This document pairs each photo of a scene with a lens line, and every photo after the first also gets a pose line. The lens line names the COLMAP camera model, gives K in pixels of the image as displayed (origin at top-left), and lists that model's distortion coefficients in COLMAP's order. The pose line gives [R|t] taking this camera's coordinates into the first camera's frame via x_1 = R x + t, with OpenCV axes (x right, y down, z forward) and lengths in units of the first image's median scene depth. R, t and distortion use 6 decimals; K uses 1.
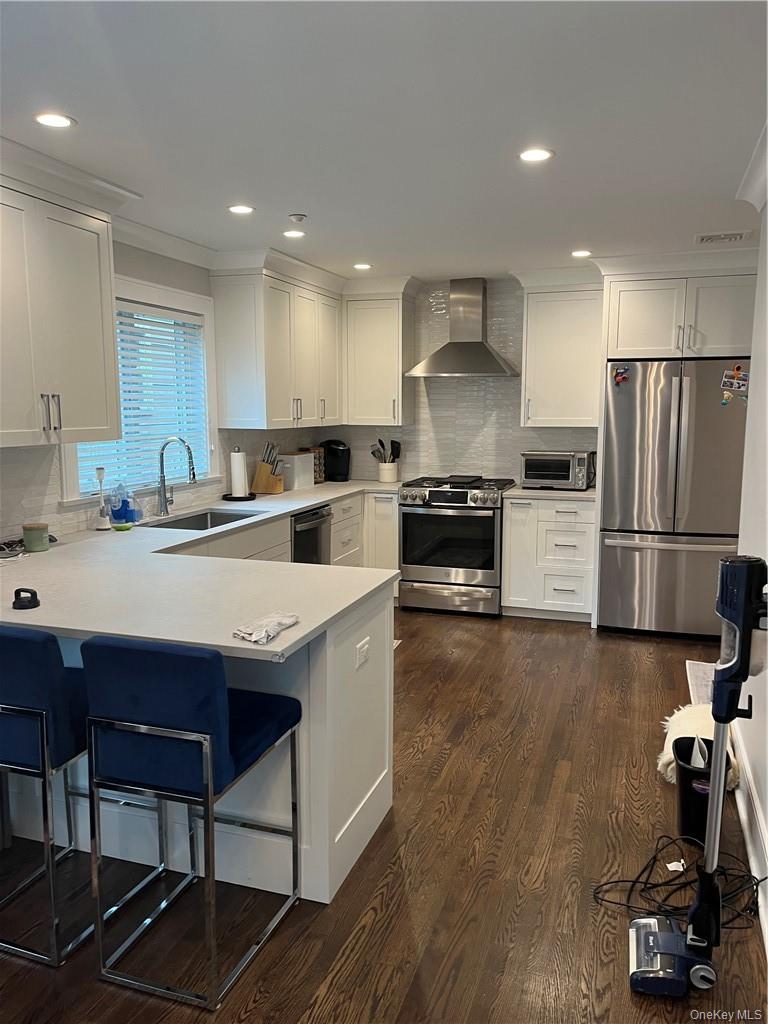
lens RADIAL K [[779.1, 0, 384.0], [0, 779.1, 512.0], [0, 0, 1]] dist [0.047507, -0.007525]
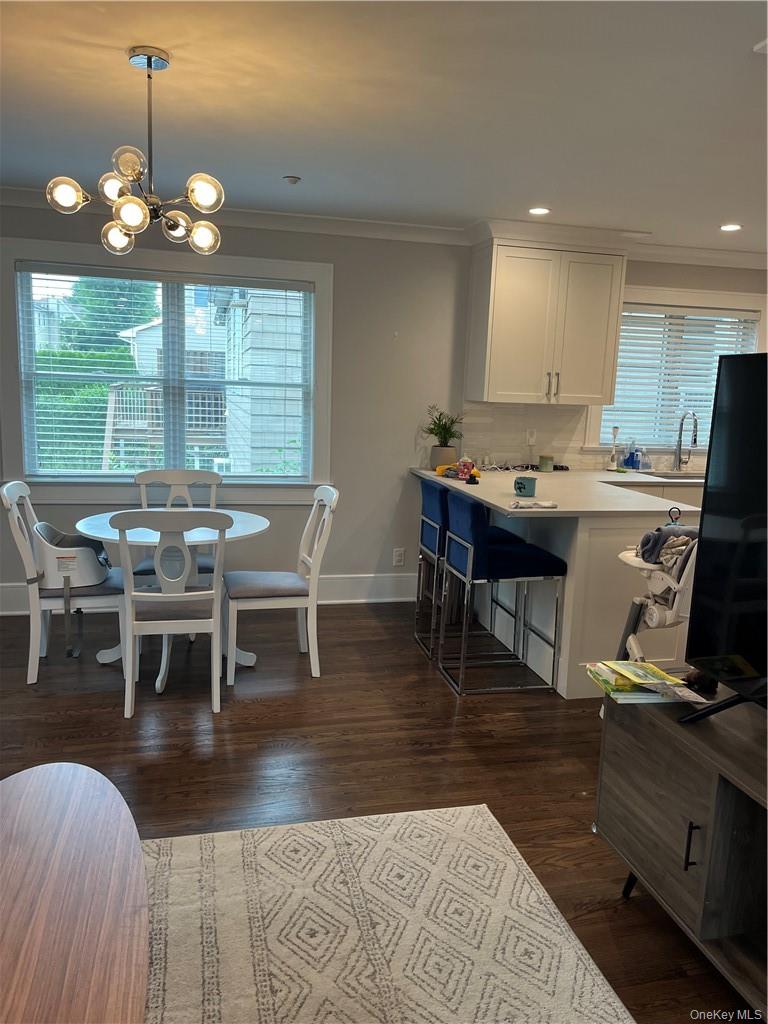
lens RADIAL K [[767.4, 0, 384.0], [0, 767.4, 512.0], [0, 0, 1]] dist [0.067354, -0.078844]
pose [[0.529074, 0.157547, -0.833822, 0.606219], [-0.157065, 0.983817, 0.086228, 0.040234], [0.833913, 0.085343, 0.545257, -0.101096]]
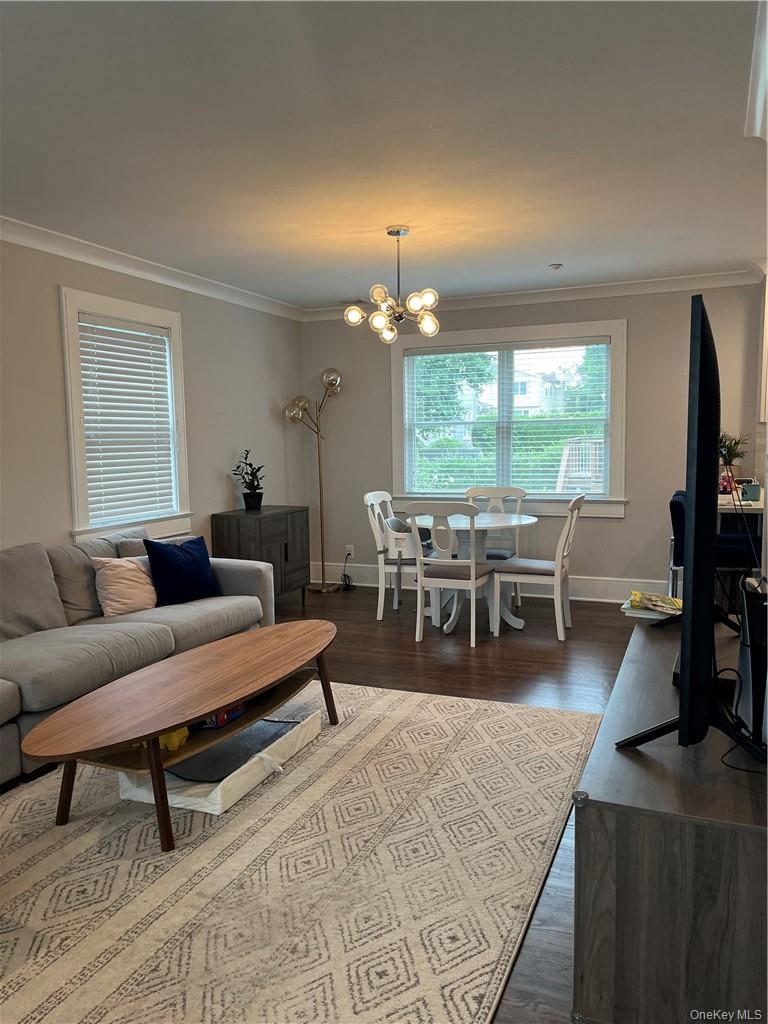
lens RADIAL K [[767.4, 0, 384.0], [0, 767.4, 512.0], [0, 0, 1]] dist [0.067354, -0.078844]
pose [[-0.073993, 0.094941, -0.992729, 1.002644], [-0.127370, 0.986406, 0.103830, 0.043646], [0.989091, 0.134127, -0.060894, 0.126856]]
